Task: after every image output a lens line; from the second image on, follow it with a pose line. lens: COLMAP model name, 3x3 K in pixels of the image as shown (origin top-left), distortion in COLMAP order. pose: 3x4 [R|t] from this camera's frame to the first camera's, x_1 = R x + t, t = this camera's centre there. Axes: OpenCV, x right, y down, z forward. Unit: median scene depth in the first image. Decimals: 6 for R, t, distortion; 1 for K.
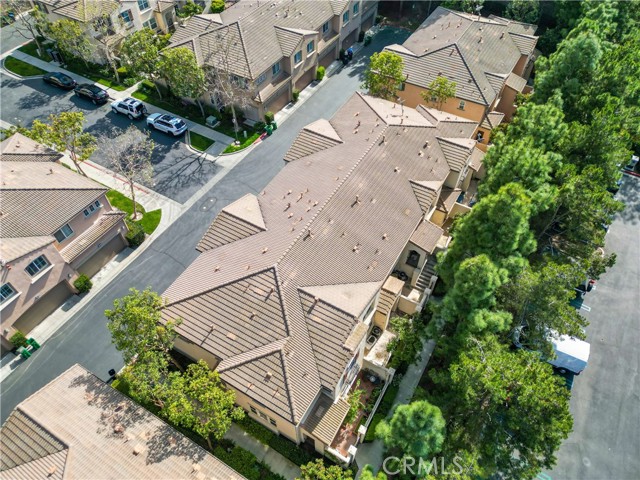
lens RADIAL K [[447.3, 0, 323.3], [0, 447.3, 242.1], [0, 0, 1]] dist [0.096863, -0.099498]
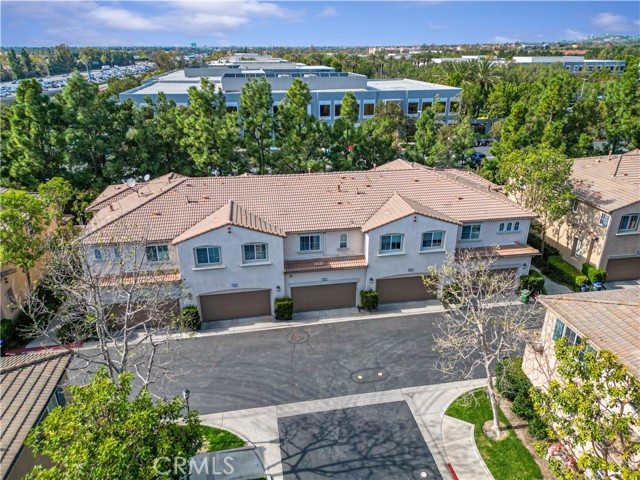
lens RADIAL K [[447.3, 0, 323.3], [0, 447.3, 242.1], [0, 0, 1]] dist [0.096863, -0.099498]
pose [[-0.634946, -0.291797, 0.715330, -0.568602], [0.602630, 0.392301, 0.694937, -0.570610], [-0.483405, 0.872327, -0.073245, 0.921363]]
